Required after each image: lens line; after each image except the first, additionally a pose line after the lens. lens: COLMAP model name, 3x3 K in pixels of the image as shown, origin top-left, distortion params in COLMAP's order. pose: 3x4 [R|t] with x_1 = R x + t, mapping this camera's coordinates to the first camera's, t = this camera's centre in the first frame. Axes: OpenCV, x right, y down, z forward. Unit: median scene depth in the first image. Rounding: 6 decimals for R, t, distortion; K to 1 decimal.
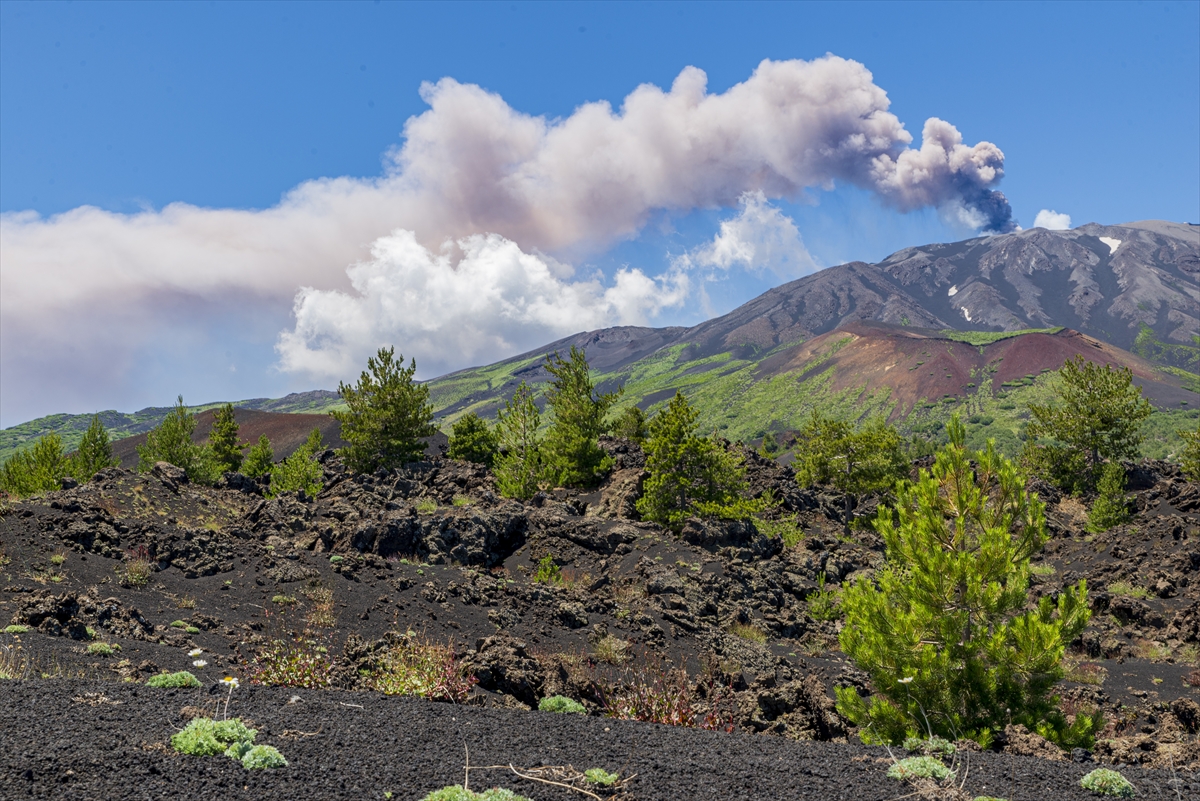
lens RADIAL K [[3229.8, 0, 600.3], [0, 3229.8, 401.2], [0, 0, 1]] dist [-0.029733, 0.000000]
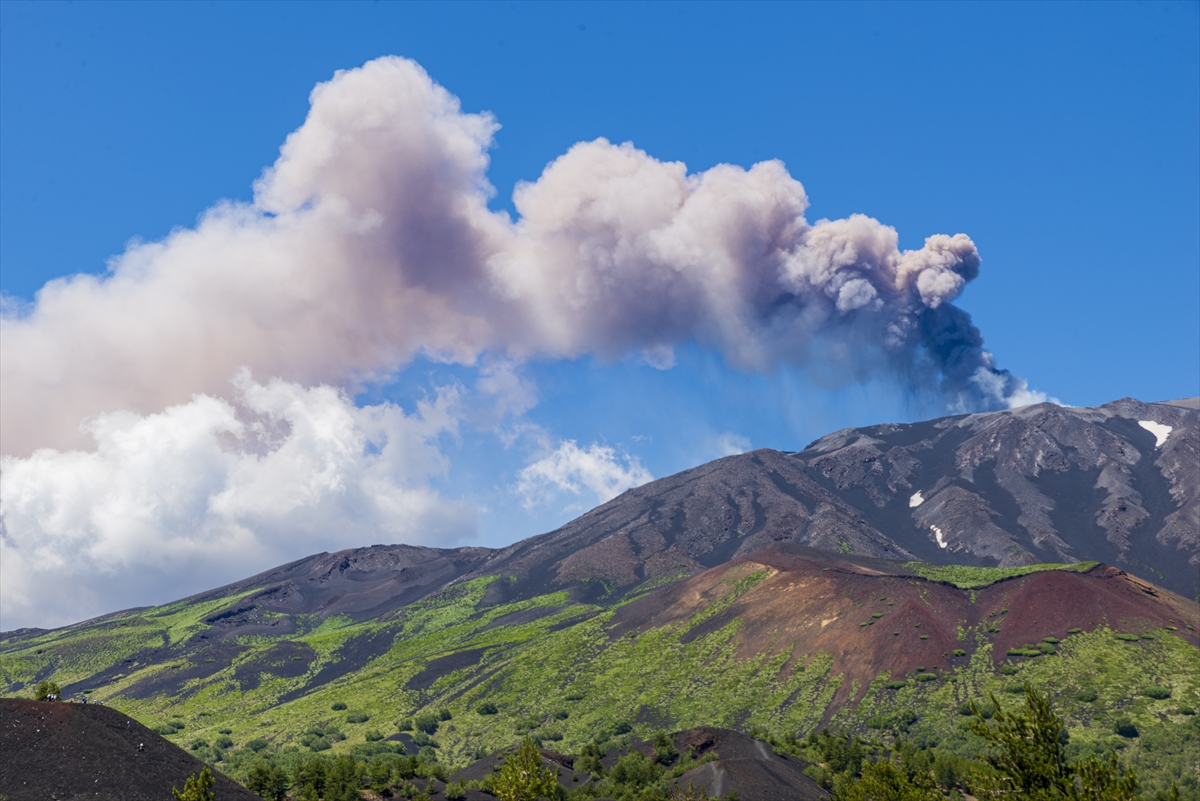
lens RADIAL K [[3229.8, 0, 599.7], [0, 3229.8, 398.6], [0, 0, 1]] dist [-0.029733, 0.000000]
pose [[0.979425, 0.029585, 0.199629, -0.076903], [-0.017646, 0.997962, -0.061325, -0.014205], [-0.201037, 0.056541, 0.977951, 0.398796]]
